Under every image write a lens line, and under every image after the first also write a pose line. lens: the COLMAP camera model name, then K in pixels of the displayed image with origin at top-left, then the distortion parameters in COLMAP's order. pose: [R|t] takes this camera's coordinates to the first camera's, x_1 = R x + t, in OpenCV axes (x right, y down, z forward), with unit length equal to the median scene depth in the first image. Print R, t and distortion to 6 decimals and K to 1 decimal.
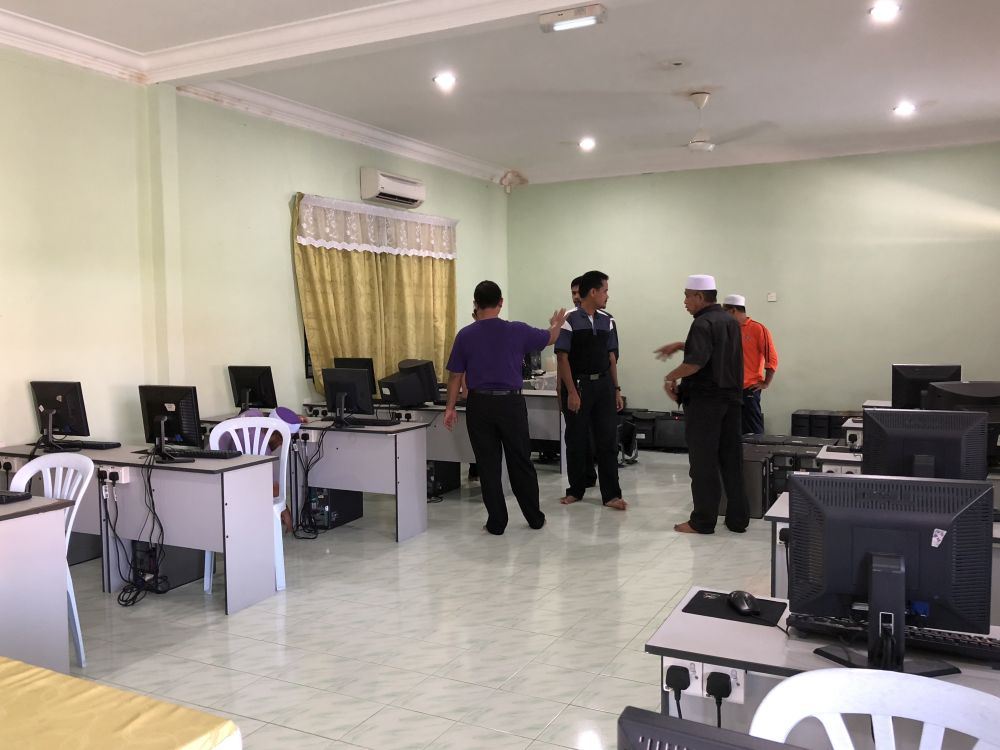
lens RADIAL K [[863.9, 0, 500.0], [0, 863.9, 375.0], [0, 0, 1]] dist [0.009073, -0.003723]
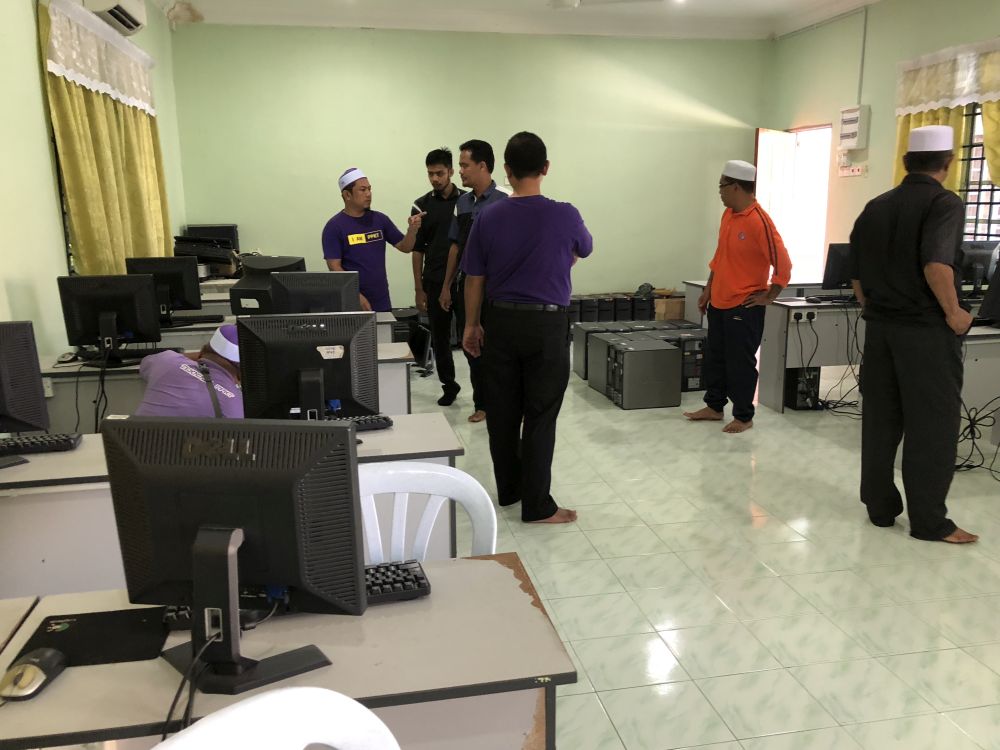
lens RADIAL K [[863.9, 0, 500.0], [0, 863.9, 375.0], [0, 0, 1]] dist [0.009073, -0.003723]
pose [[0.777034, -0.119228, 0.618064, -0.389211], [0.039967, 0.989261, 0.140587, -0.013204], [-0.628188, -0.084539, 0.773455, 0.306351]]
